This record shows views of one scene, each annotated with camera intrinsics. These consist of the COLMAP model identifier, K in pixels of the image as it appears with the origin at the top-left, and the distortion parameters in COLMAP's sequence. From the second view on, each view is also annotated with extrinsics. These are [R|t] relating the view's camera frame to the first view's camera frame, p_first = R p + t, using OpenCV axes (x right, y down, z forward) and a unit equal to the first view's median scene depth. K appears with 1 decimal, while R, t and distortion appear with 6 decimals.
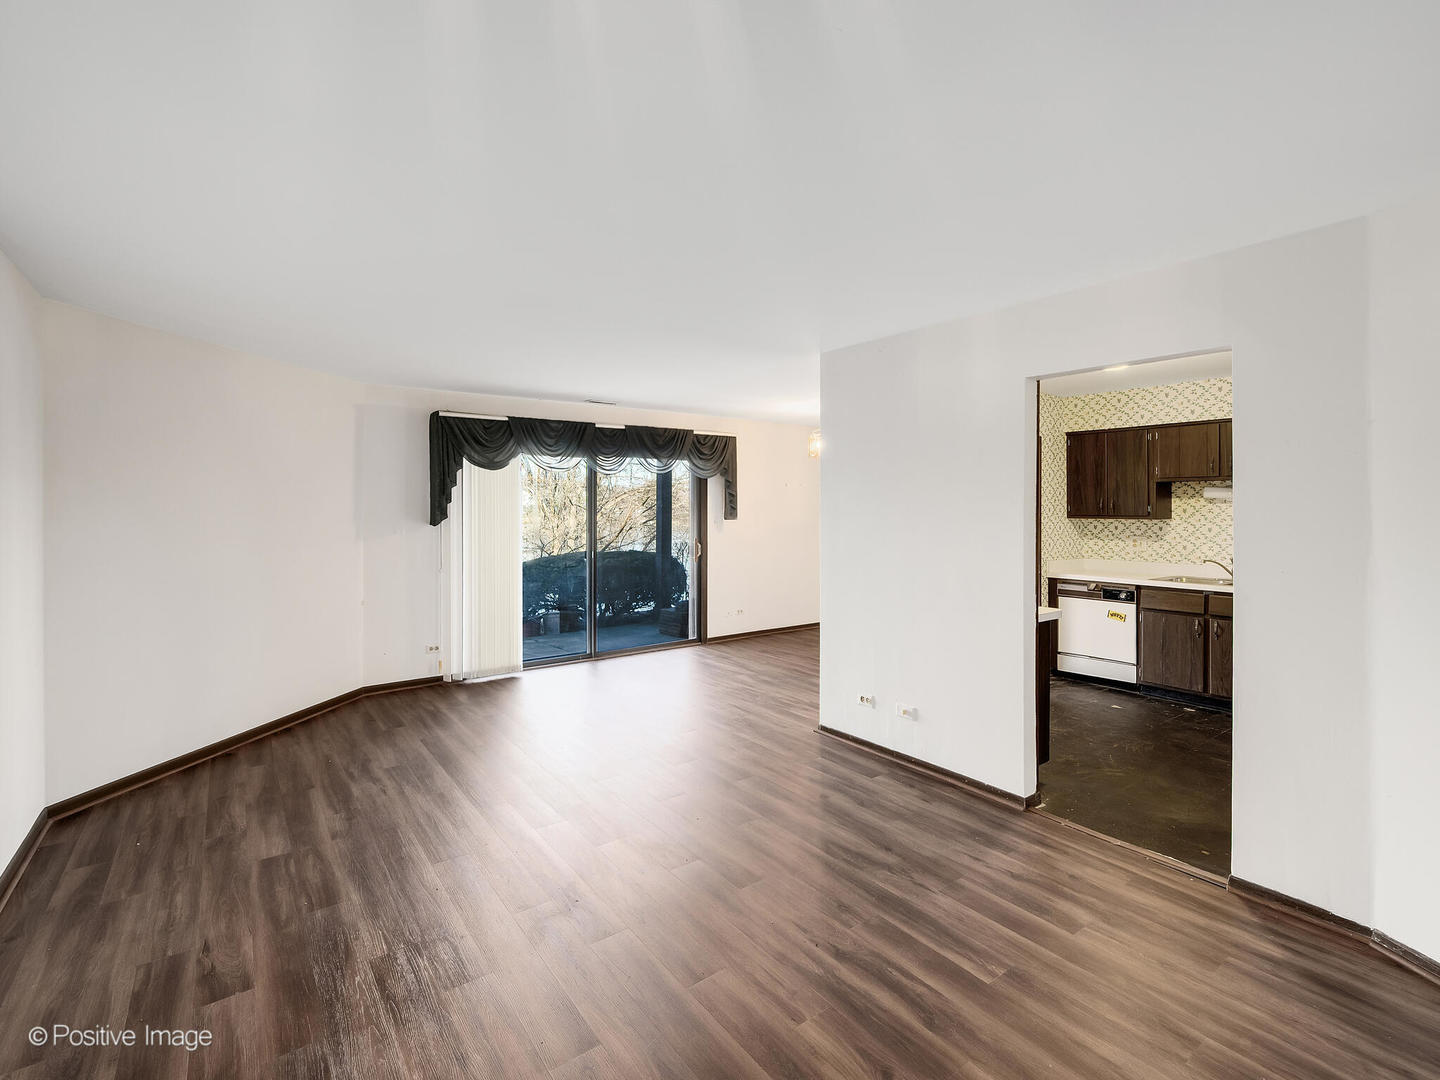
lens RADIAL K [[672.5, 0, 729.7], [0, 672.5, 514.7], [0, 0, 1]] dist [-0.004593, 0.002282]
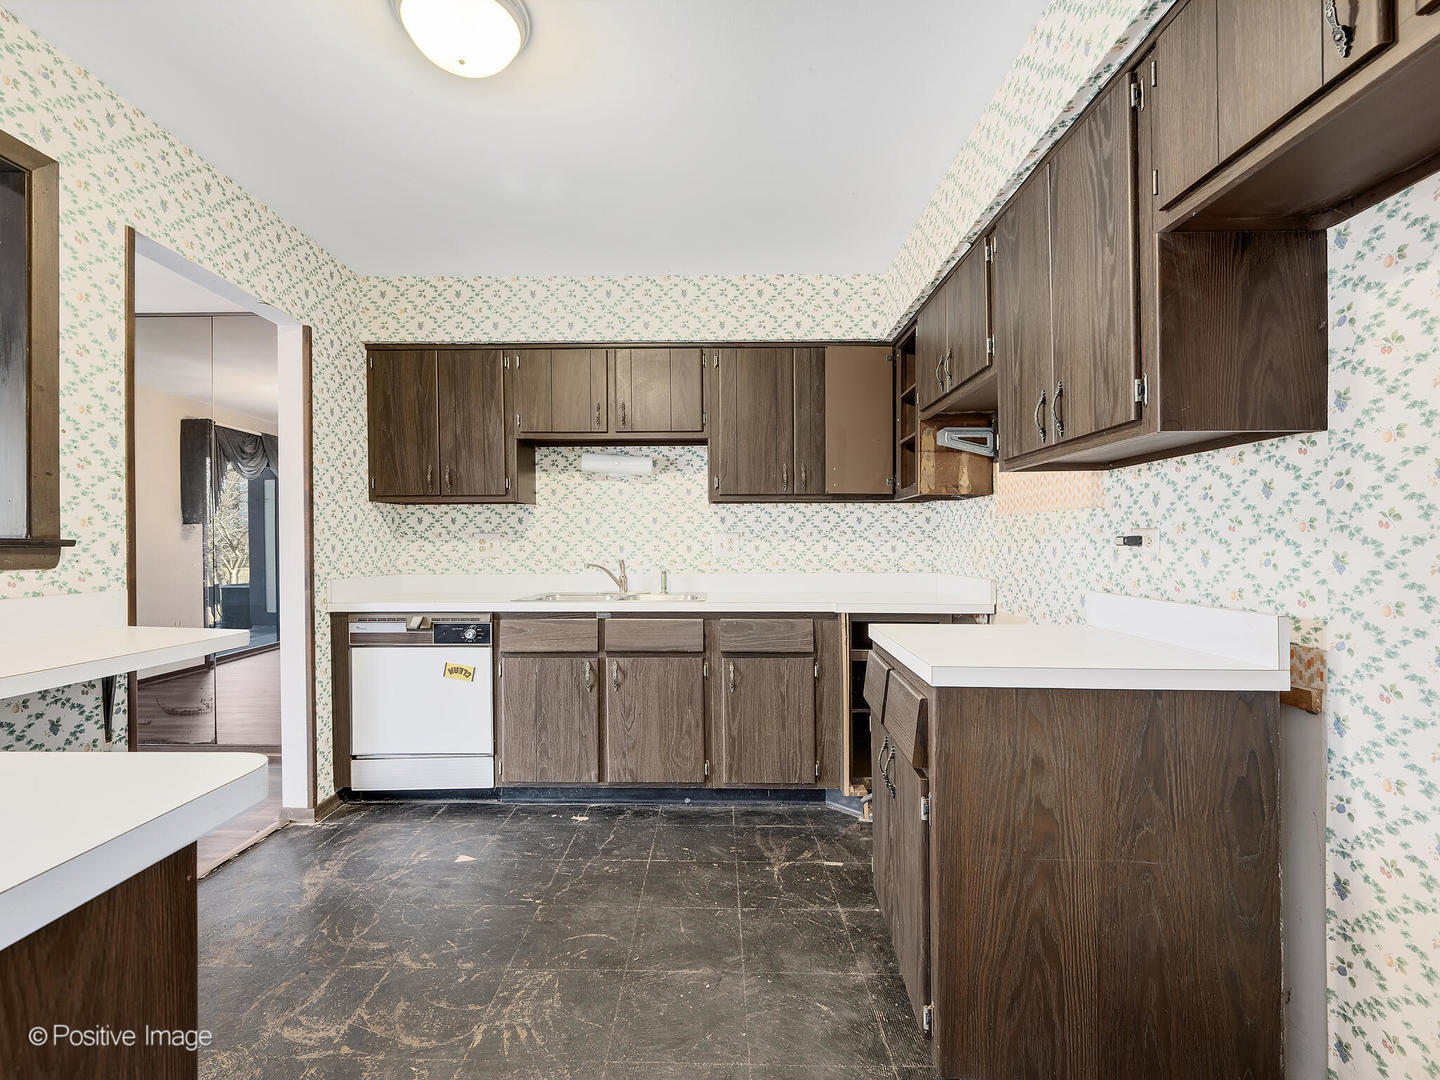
lens RADIAL K [[672.5, 0, 733.7], [0, 672.5, 551.4], [0, 0, 1]] dist [-0.004593, 0.002282]
pose [[0.594009, -0.007503, 0.804424, 0.256816], [0.008963, 0.999956, 0.002707, 0.050520], [-0.804409, 0.005602, 0.594050, 0.471285]]
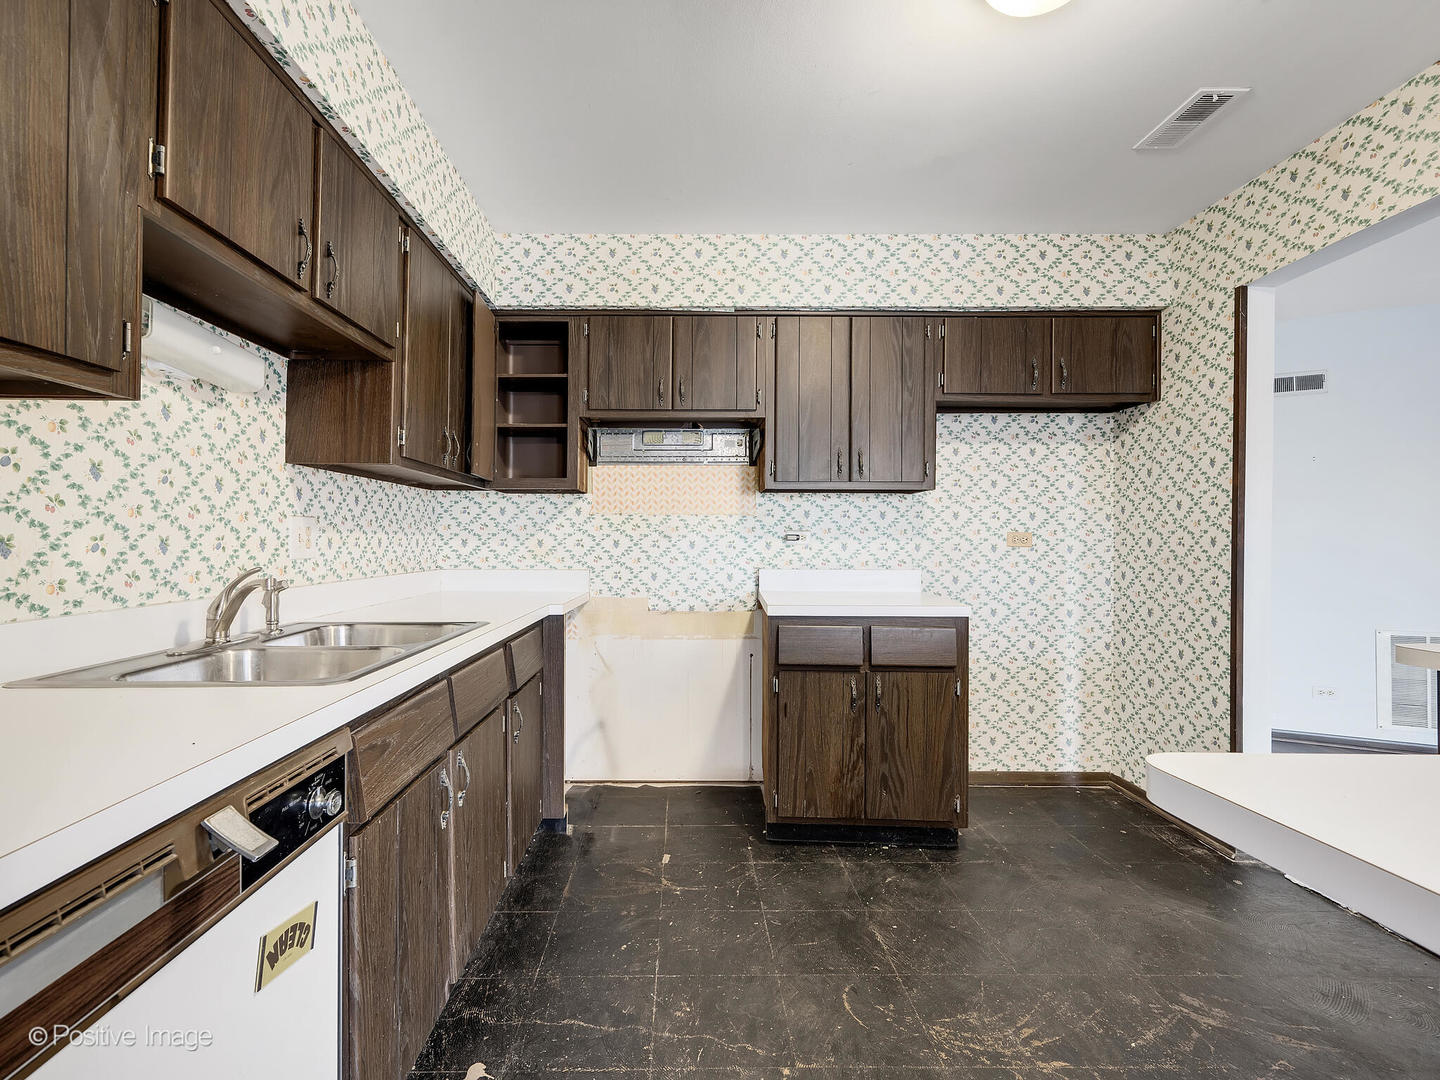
lens RADIAL K [[672.5, 0, 673.3], [0, 672.5, 538.8], [0, 0, 1]] dist [-0.004593, 0.002282]
pose [[-0.784043, -0.007967, 0.620656, 0.368039], [0.008015, 0.999704, 0.022958, 0.037238], [-0.620655, 0.022975, -0.783747, 1.002016]]
